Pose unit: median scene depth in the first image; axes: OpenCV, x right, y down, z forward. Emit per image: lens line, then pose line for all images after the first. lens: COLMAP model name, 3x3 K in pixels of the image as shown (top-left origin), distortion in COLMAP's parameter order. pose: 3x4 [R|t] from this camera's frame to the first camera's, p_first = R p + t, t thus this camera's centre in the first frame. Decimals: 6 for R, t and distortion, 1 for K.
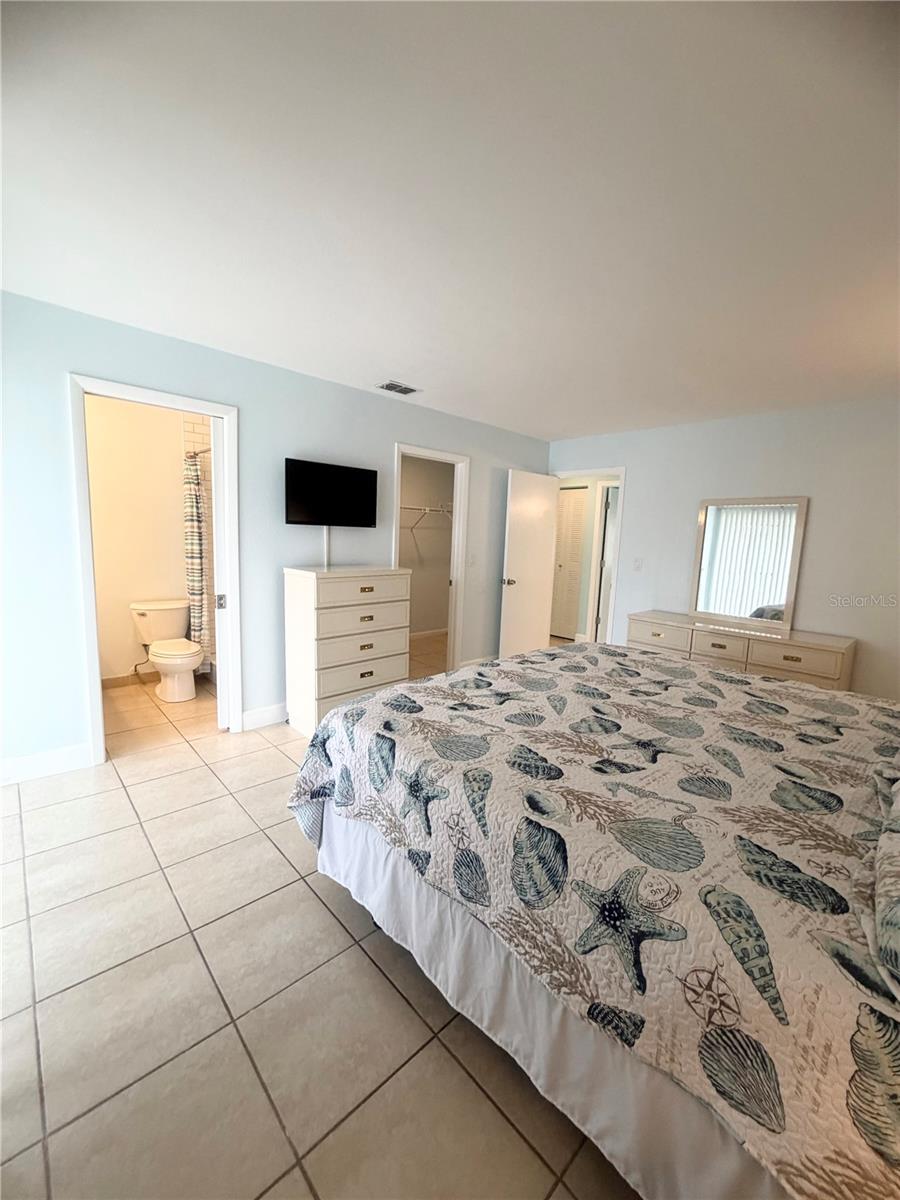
lens RADIAL K [[478.2, 0, 450.2], [0, 478.2, 597.2], [0, 0, 1]] dist [0.000101, -0.000050]
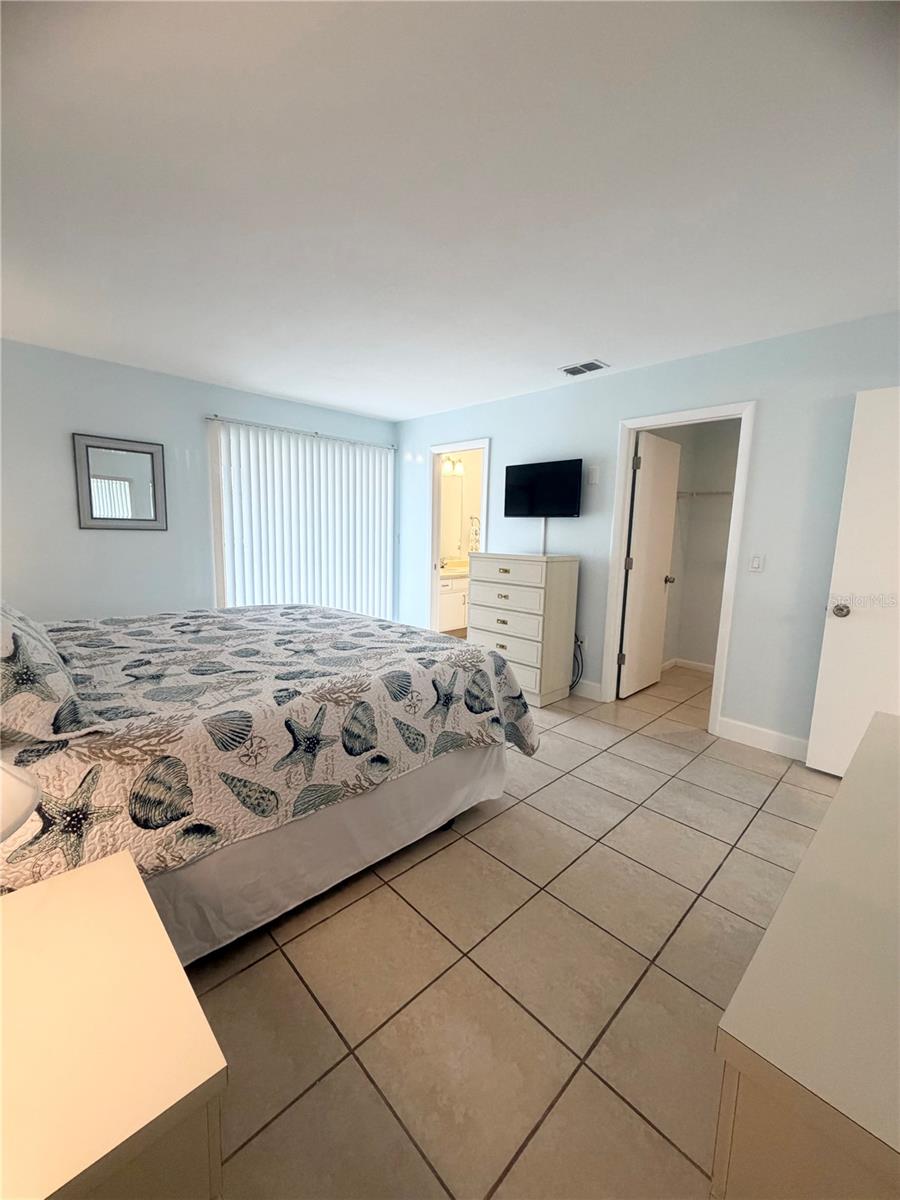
lens RADIAL K [[478.2, 0, 450.2], [0, 478.2, 597.2], [0, 0, 1]] dist [0.000101, -0.000050]
pose [[0.017562, 0.106232, -0.994186, 0.893571], [-0.156973, 0.982302, 0.102189, -0.046811], [0.987447, 0.154266, 0.033927, 0.789579]]
